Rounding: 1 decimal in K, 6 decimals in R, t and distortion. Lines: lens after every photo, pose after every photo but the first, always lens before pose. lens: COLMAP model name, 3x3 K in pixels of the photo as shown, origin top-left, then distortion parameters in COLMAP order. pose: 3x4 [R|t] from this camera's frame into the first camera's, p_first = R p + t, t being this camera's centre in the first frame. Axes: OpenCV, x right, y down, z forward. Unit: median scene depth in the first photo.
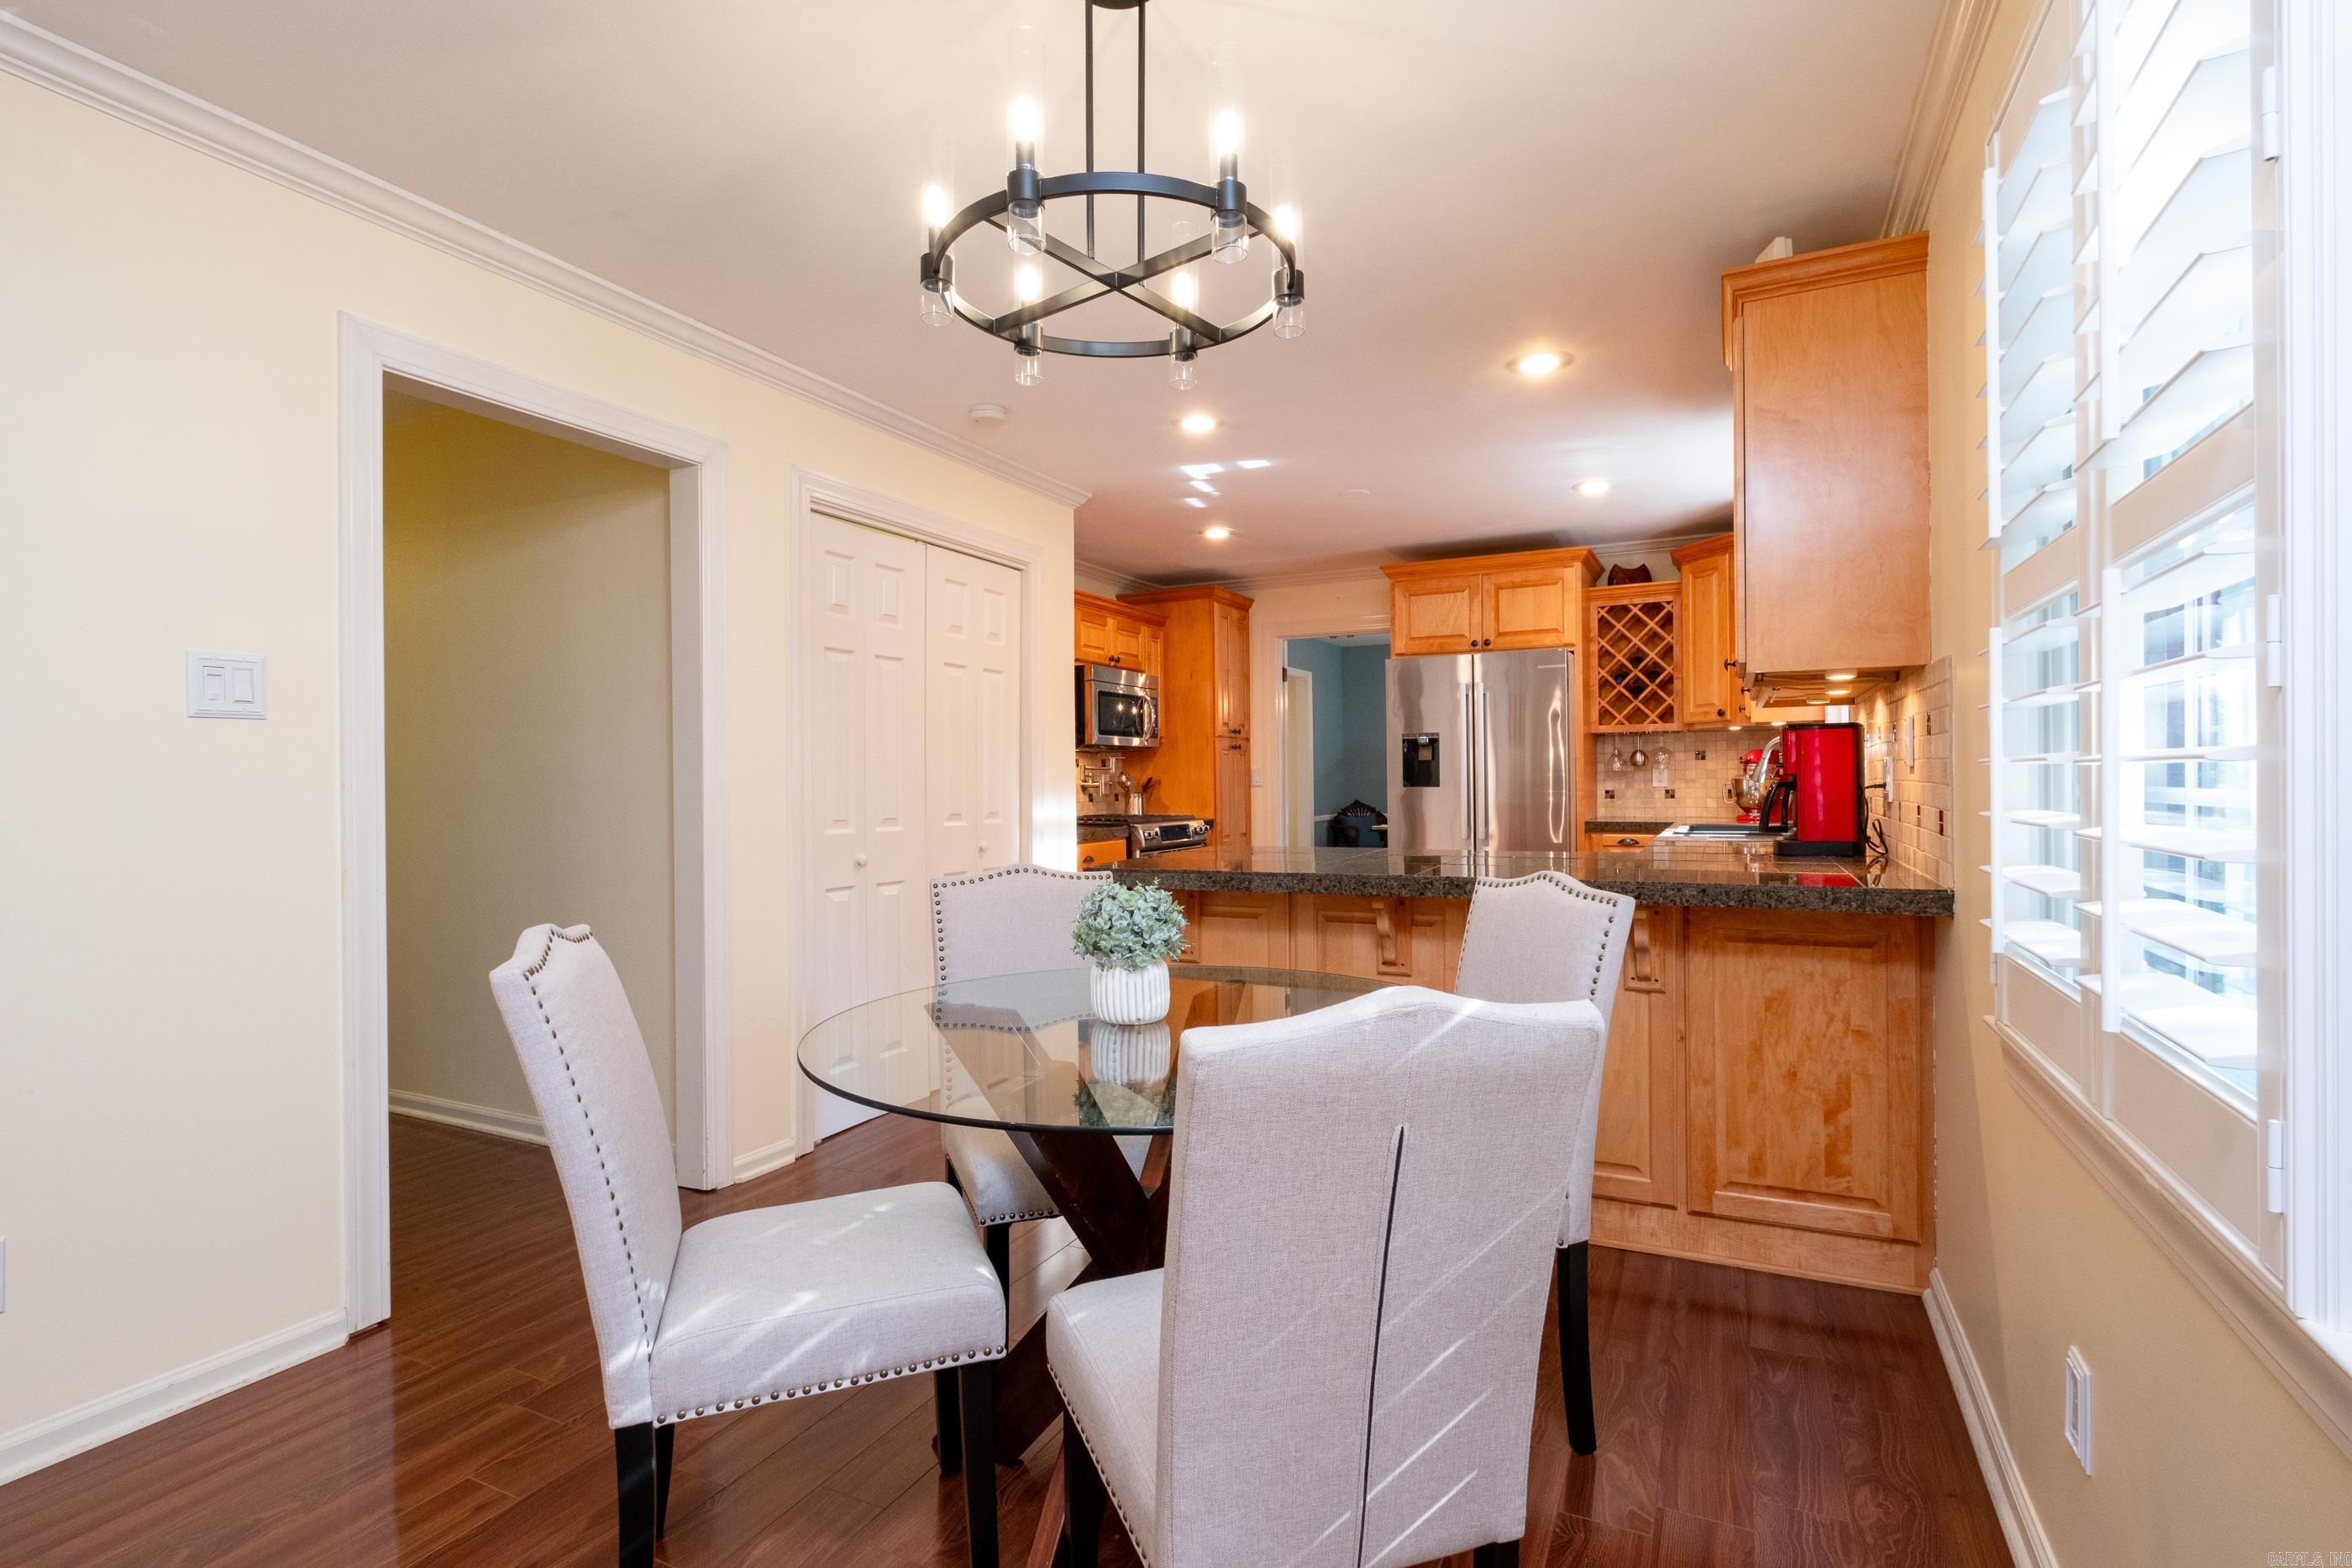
lens RADIAL K [[1089.4, 0, 1152.5], [0, 1089.4, 795.8], [0, 0, 1]] dist [0.001743, -0.004471]
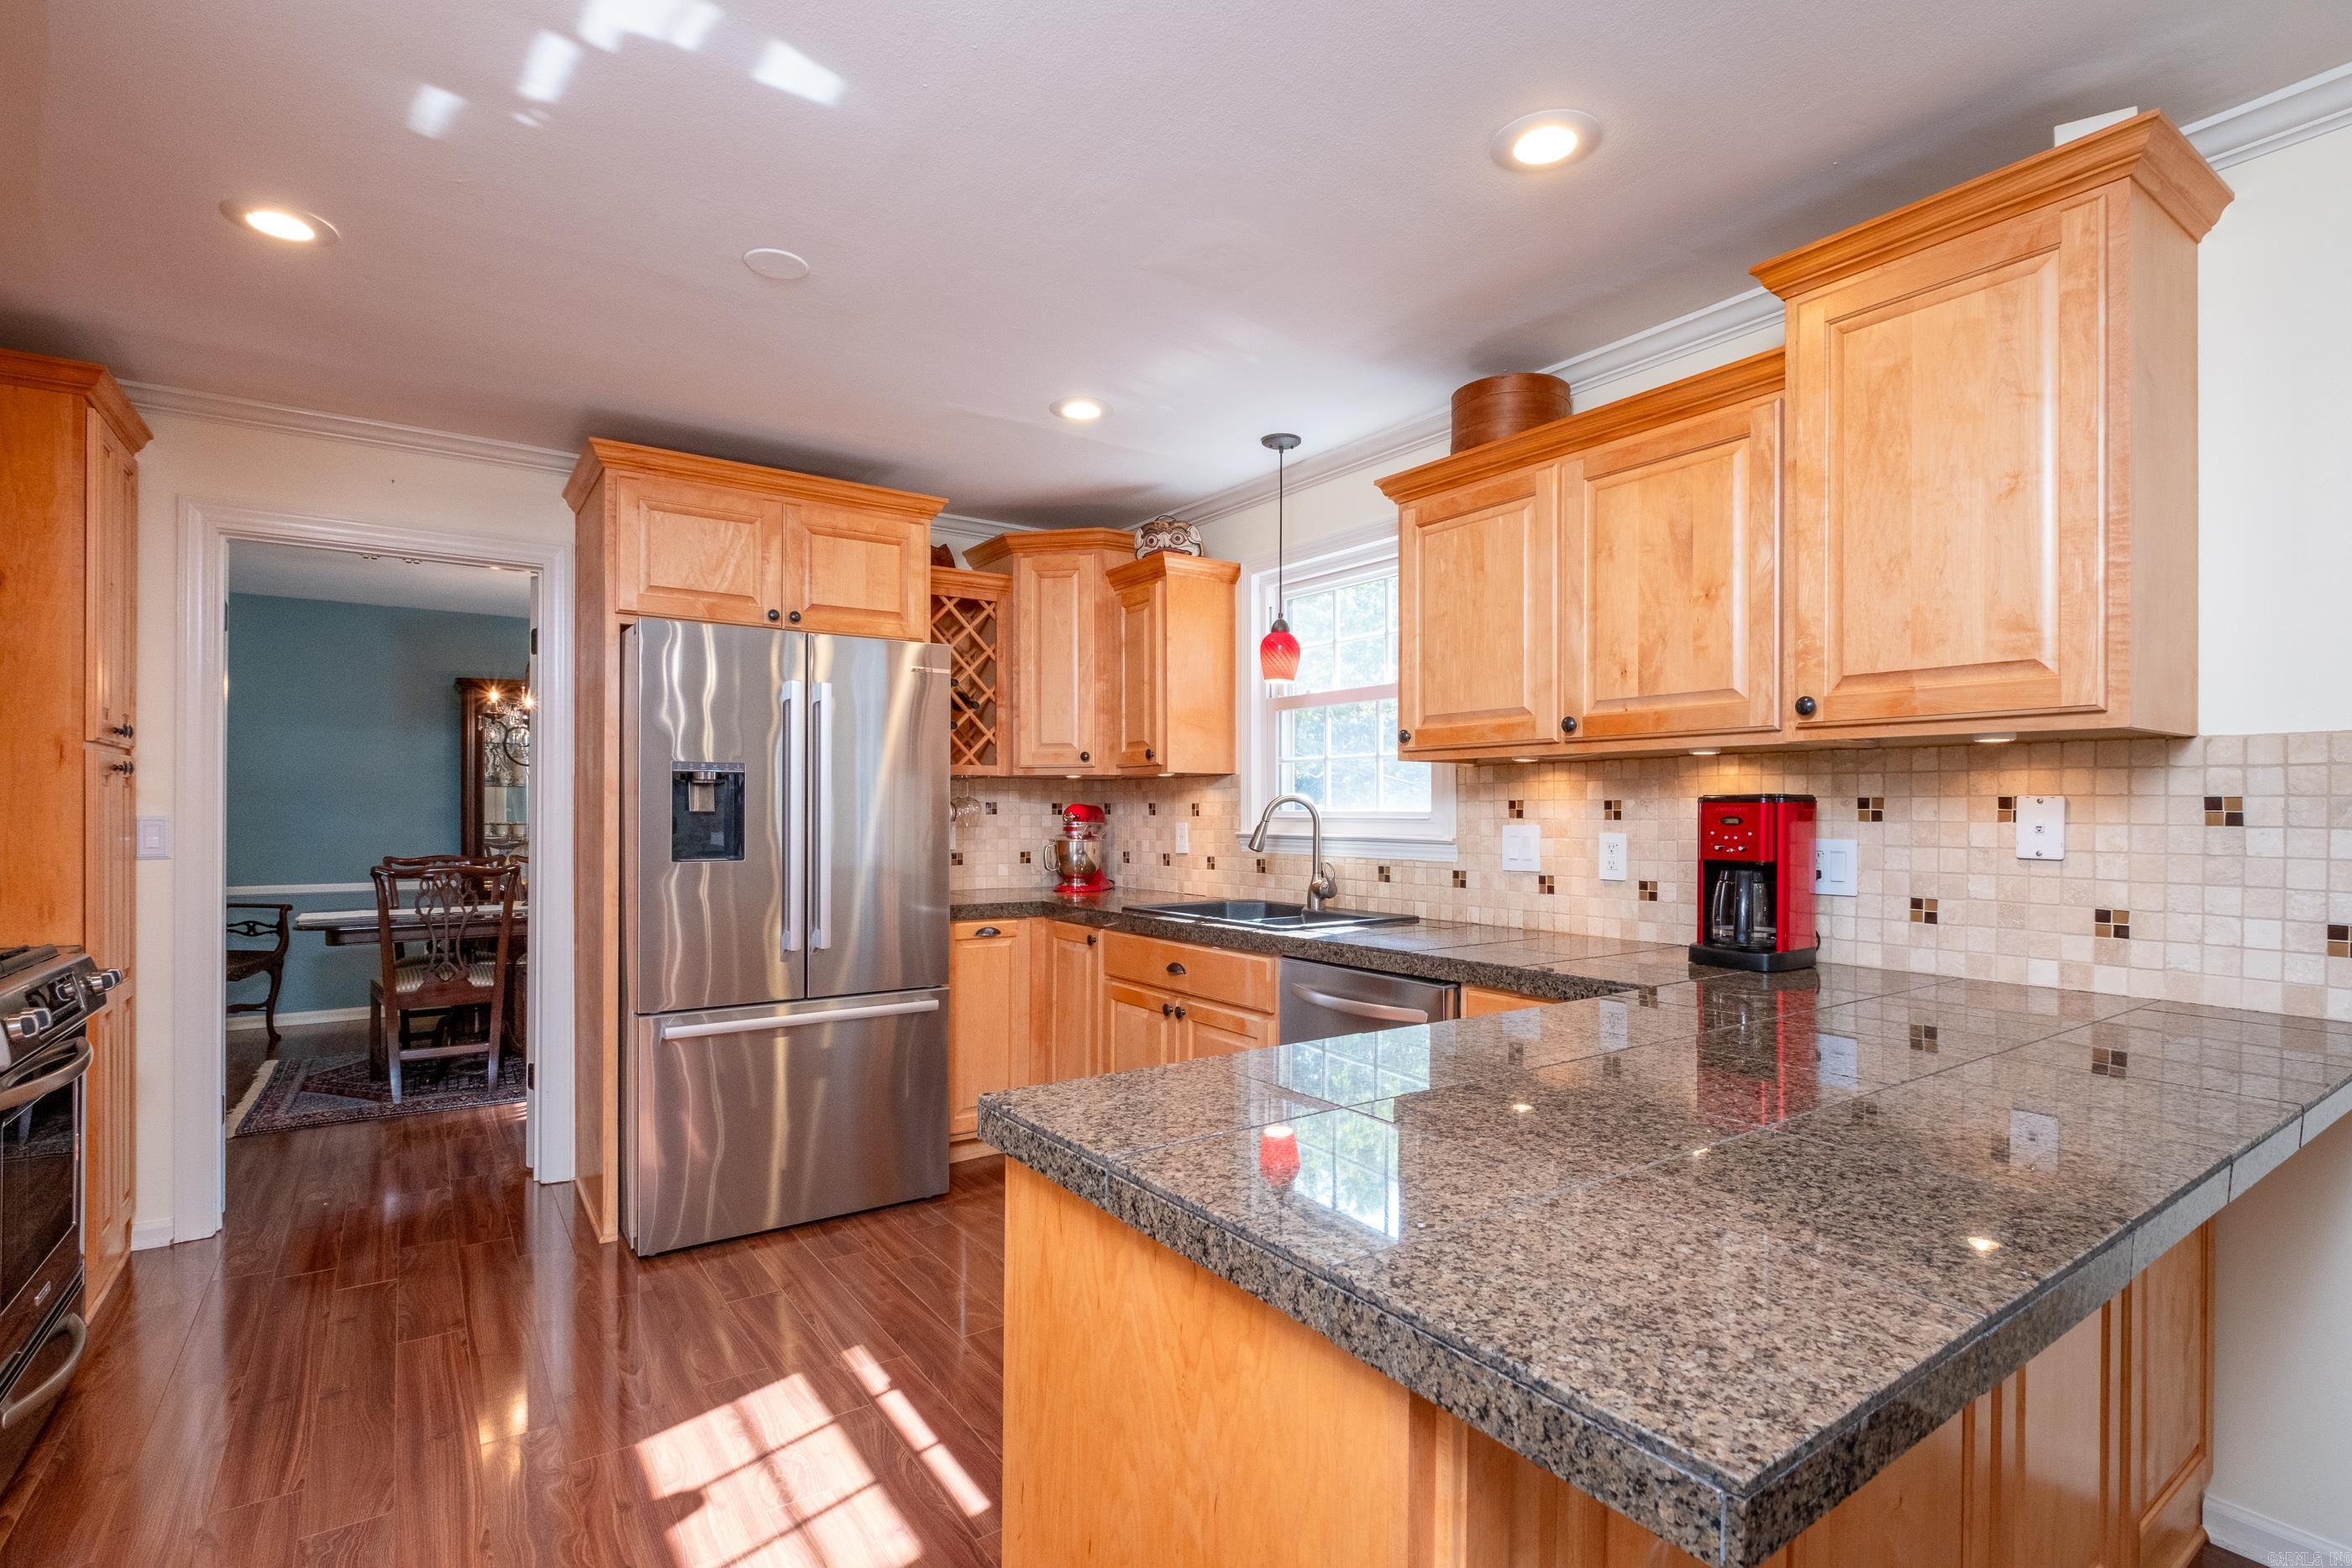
lens RADIAL K [[1089.4, 0, 996.5], [0, 1089.4, 782.9], [0, 0, 1]] dist [0.001743, -0.004471]
pose [[0.458038, 0.019341, 0.888722, -0.182367], [0.001422, 0.999746, -0.022491, -0.037068], [-0.888931, 0.011566, 0.457894, 0.650298]]
